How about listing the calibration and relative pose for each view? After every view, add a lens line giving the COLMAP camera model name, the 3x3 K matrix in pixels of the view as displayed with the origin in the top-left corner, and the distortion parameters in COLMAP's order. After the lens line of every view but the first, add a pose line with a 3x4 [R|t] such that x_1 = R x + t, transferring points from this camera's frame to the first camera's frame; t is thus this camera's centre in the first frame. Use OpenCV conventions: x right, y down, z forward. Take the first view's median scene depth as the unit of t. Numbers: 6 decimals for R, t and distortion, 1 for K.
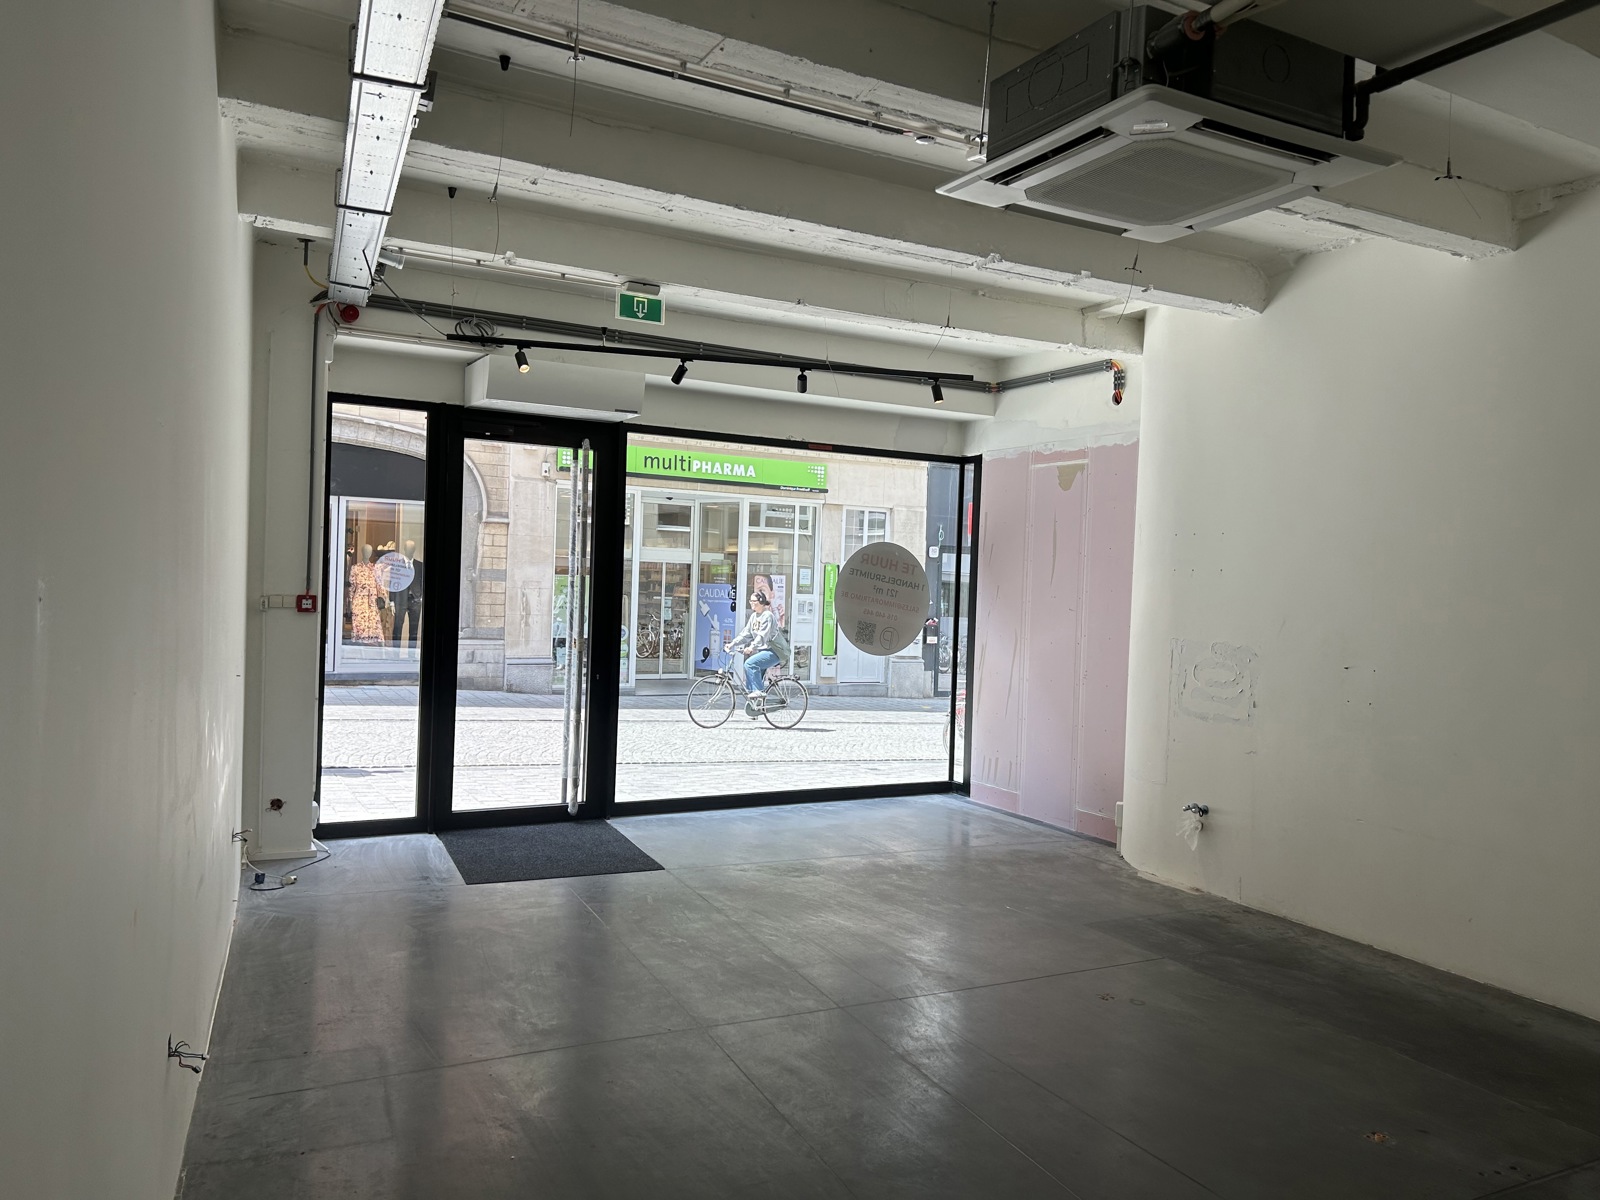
lens RADIAL K [[1234.5, 0, 800.0], [0, 1234.5, 600.0], [0, 0, 1]] dist [0.152573, -0.220461]
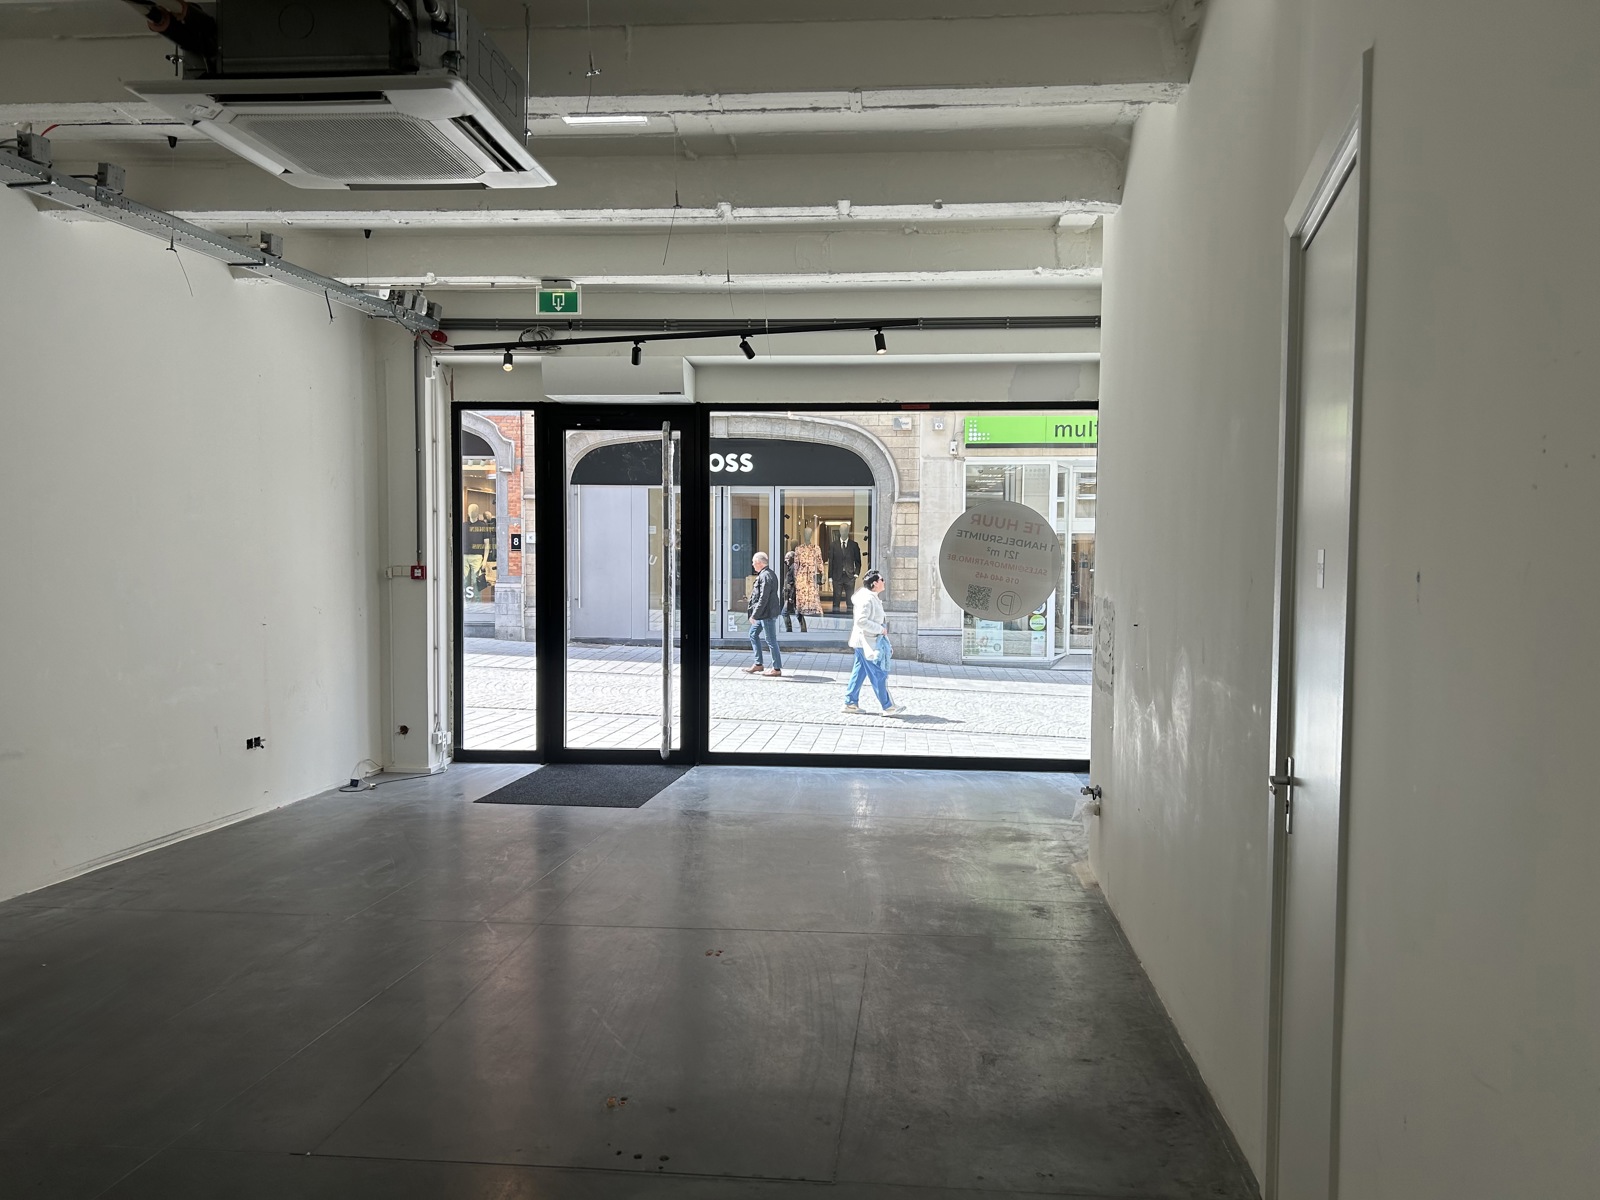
lens RADIAL K [[1234.5, 0, 800.0], [0, 1234.5, 600.0], [0, 0, 1]] dist [0.152573, -0.220461]
pose [[0.826431, -0.005785, -0.563008, 0.532386], [0.013365, 0.999867, 0.009345, 0.020144], [0.562879, -0.015248, 0.826398, 0.148482]]
